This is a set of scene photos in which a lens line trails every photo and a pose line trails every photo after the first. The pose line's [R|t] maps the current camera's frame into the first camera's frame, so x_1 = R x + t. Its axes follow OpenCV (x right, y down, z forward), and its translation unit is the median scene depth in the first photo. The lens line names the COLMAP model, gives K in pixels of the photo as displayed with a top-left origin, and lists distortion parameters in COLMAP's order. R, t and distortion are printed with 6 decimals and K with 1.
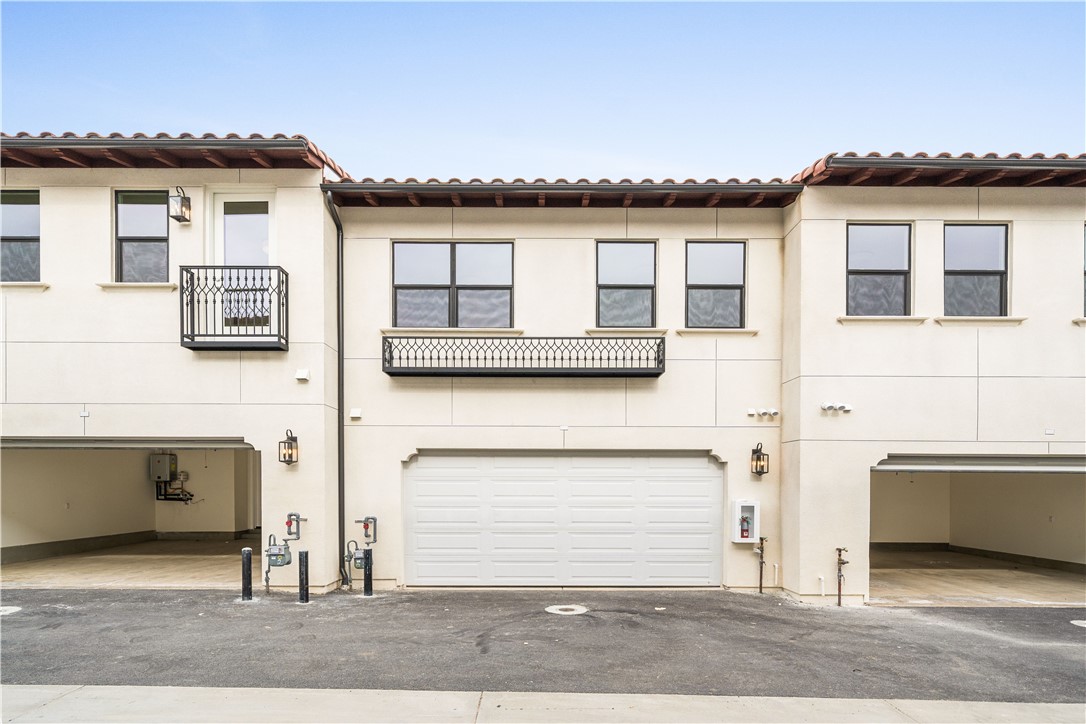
lens RADIAL K [[518.8, 0, 543.1], [0, 518.8, 422.2], [0, 0, 1]] dist [0.000808, -0.000348]
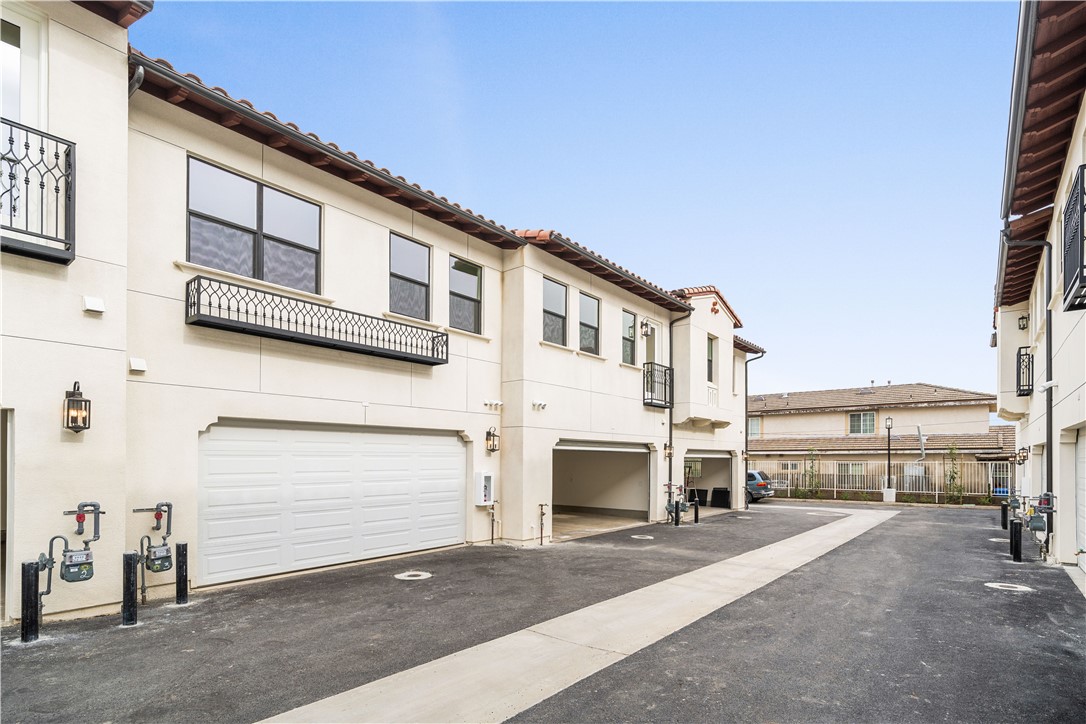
lens RADIAL K [[516.8, 0, 543.0], [0, 516.8, 362.0], [0, 0, 1]] dist [-0.003528, -0.000339]
pose [[0.648980, 0.138572, 0.748079, -0.495817], [-0.094727, 0.990339, -0.101270, -0.001037], [-0.754885, -0.005142, 0.655837, 0.060411]]
